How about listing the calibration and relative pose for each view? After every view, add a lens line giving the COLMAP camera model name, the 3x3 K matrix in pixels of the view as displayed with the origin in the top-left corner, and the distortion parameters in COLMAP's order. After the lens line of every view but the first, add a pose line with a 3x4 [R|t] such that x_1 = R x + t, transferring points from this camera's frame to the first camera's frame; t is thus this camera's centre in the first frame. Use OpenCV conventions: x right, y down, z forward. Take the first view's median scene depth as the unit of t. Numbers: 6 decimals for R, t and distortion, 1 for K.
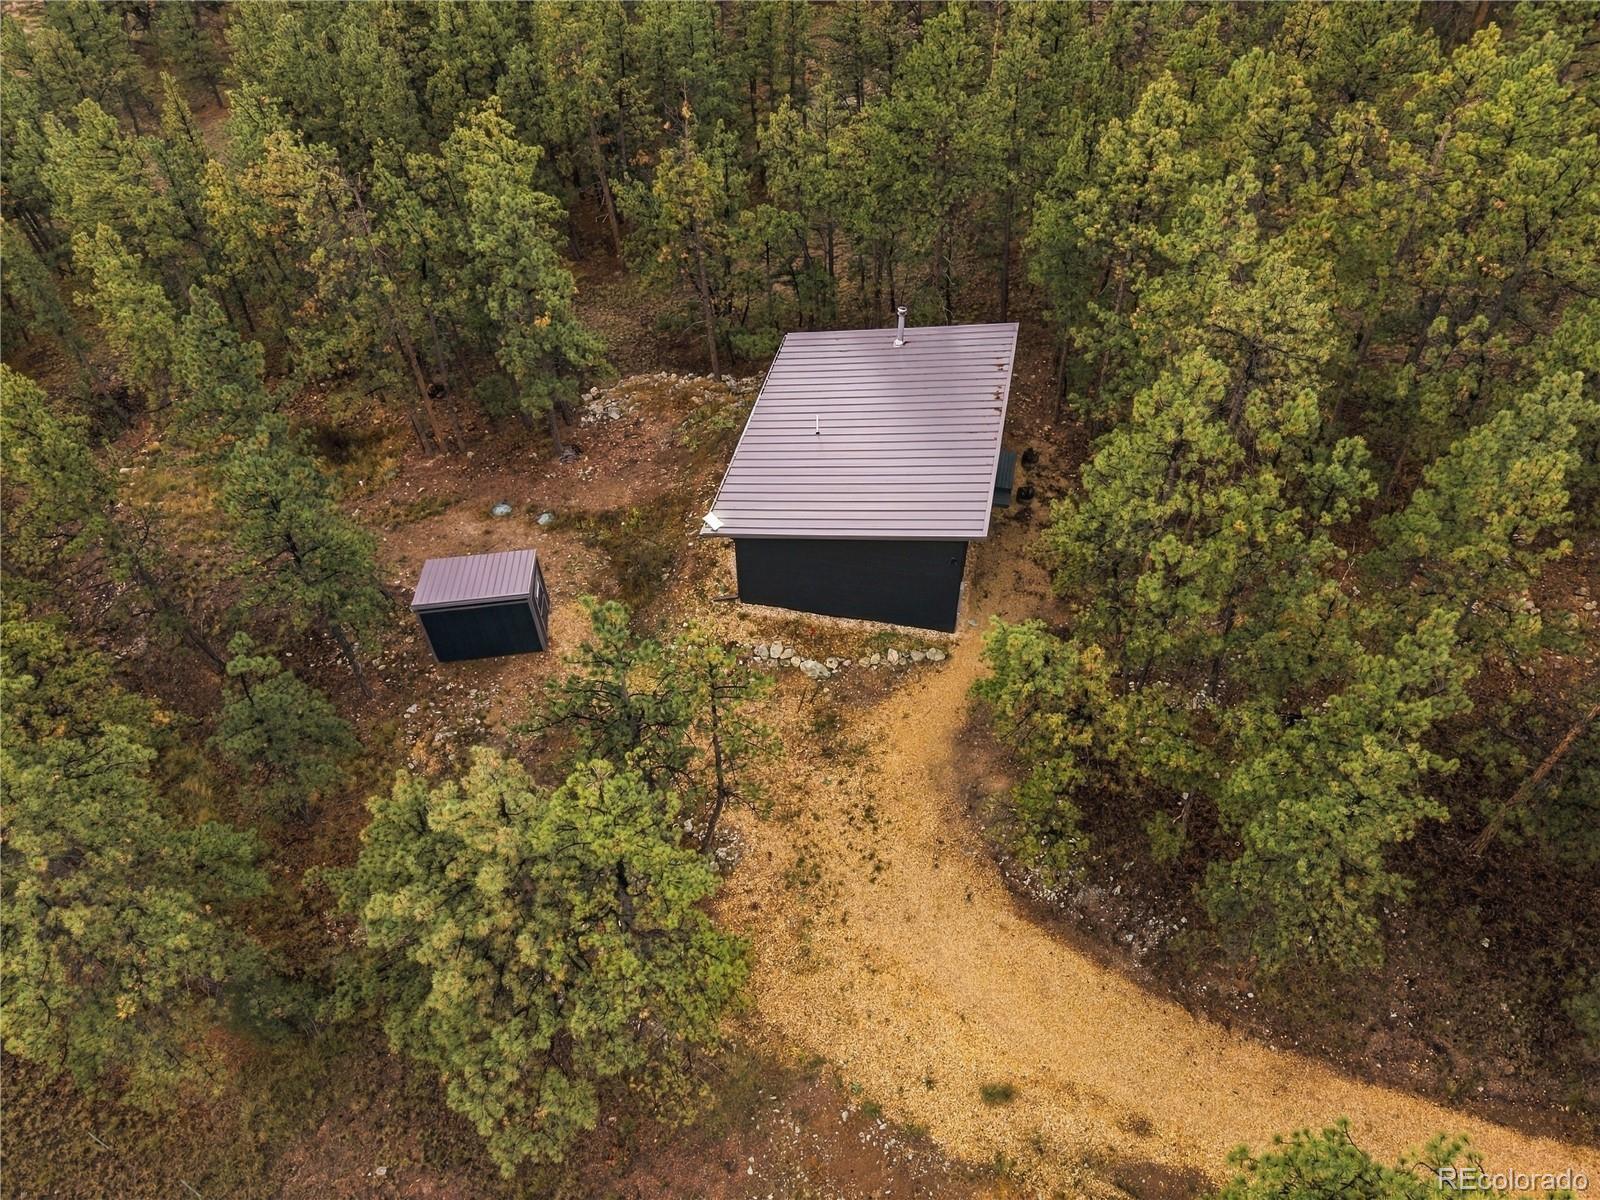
lens RADIAL K [[1006.5, 0, 800.0], [0, 1006.5, 600.0], [0, 0, 1]] dist [0.005225, -0.005117]
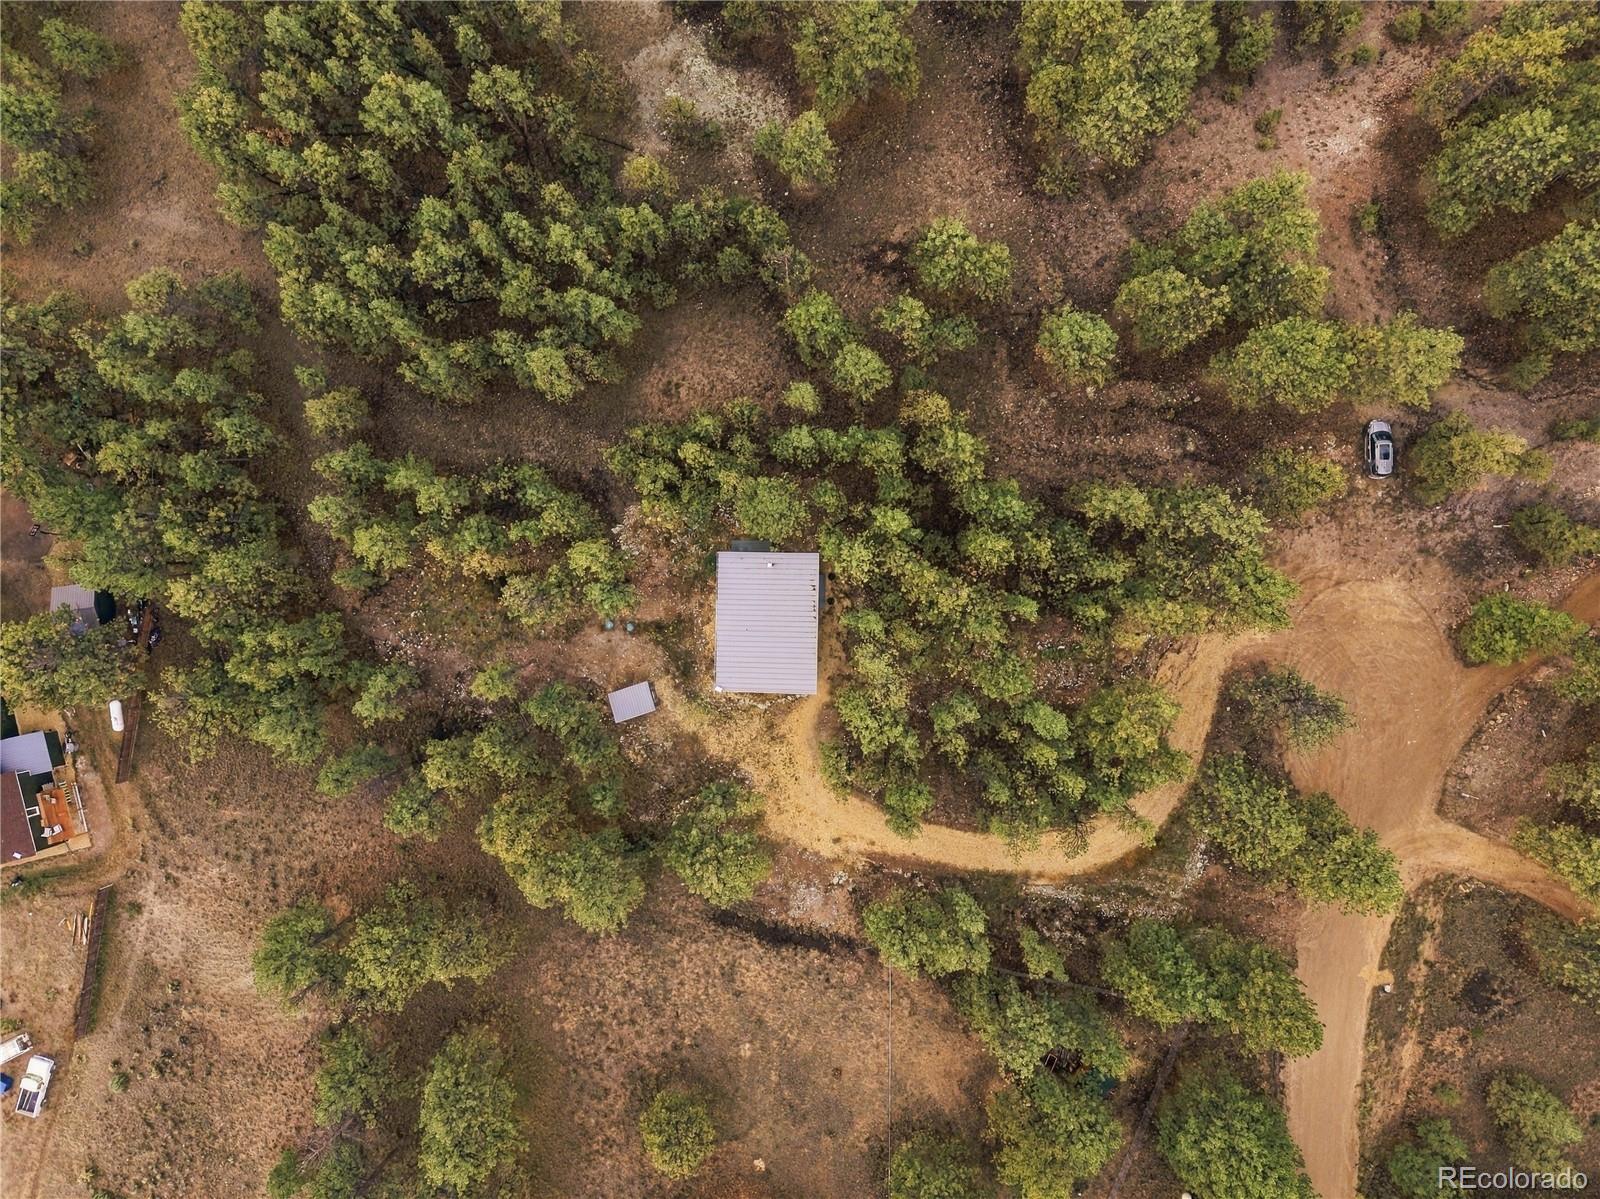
lens RADIAL K [[1006.5, 0, 800.0], [0, 1006.5, 599.5], [0, 0, 1]] dist [0.005225, -0.005117]
pose [[0.981528, -0.191318, 0.000976, 0.166824], [0.137501, 0.708953, 0.691722, -2.039671], [-0.133031, -0.678810, 0.722163, -0.809439]]
